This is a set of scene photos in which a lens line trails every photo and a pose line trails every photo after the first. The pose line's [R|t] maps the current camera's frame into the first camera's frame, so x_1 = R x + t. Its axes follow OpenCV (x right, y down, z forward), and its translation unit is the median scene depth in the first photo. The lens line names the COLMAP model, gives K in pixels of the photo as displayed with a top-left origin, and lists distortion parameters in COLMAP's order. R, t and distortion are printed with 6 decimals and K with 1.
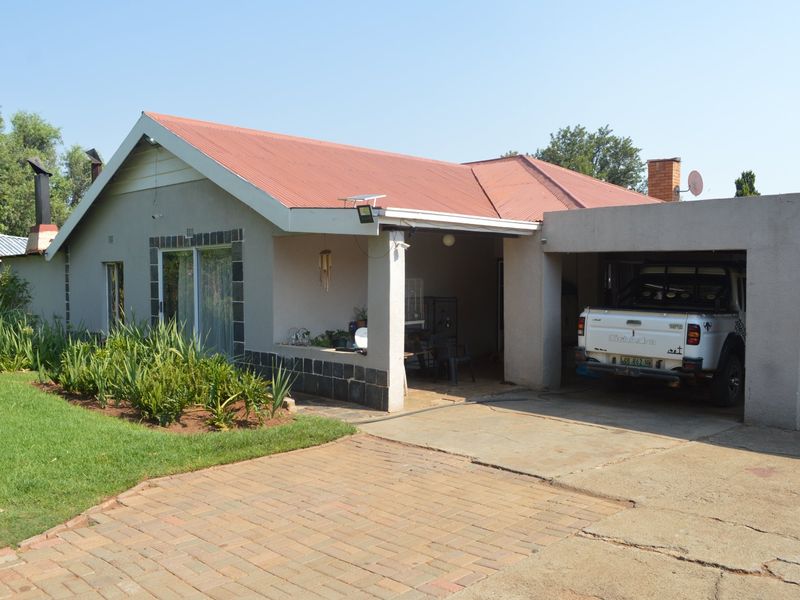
lens RADIAL K [[711.6, 0, 401.3], [0, 711.6, 302.8], [0, 0, 1]] dist [-0.018798, 0.002554]
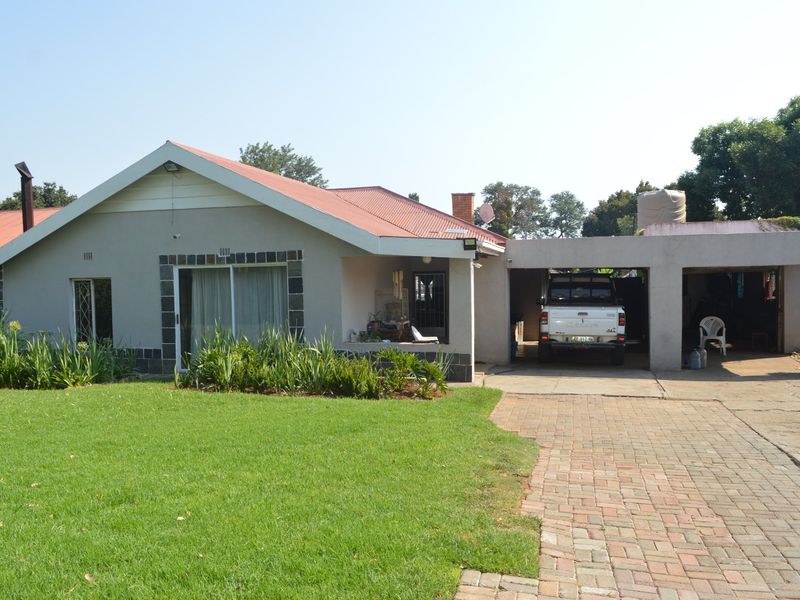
lens RADIAL K [[711.6, 0, 401.9], [0, 711.6, 298.6], [0, 0, 1]] dist [-0.018798, 0.002554]
pose [[0.871005, -0.026186, 0.490576, -0.613192], [0.034415, 0.999378, -0.007758, -0.005616], [-0.490068, 0.023640, 0.871364, -0.127561]]
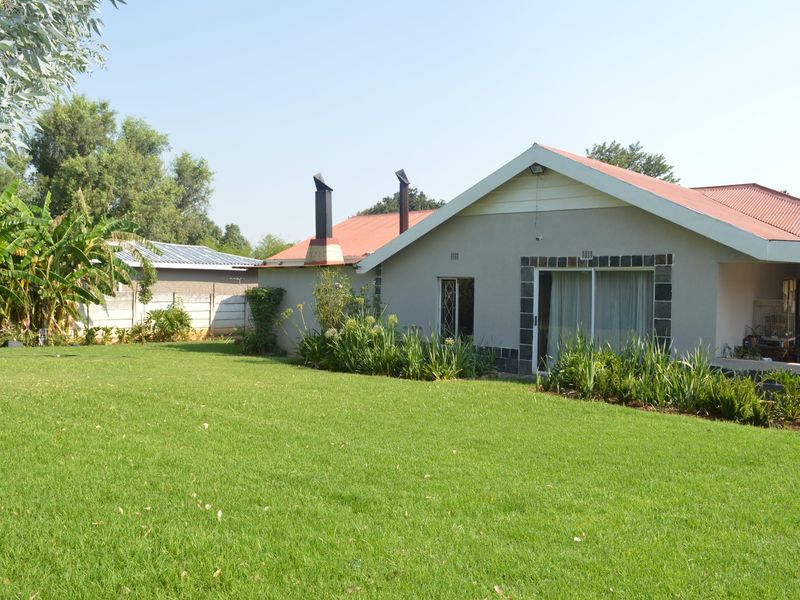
lens RADIAL K [[711.6, 0, 398.9], [0, 711.6, 299.9], [0, 0, 1]] dist [-0.018798, 0.002554]
pose [[0.998786, 0.017249, 0.046132, -0.642516], [-0.016686, 0.999782, -0.012571, -0.009839], [-0.046339, 0.011786, 0.998856, -0.088905]]
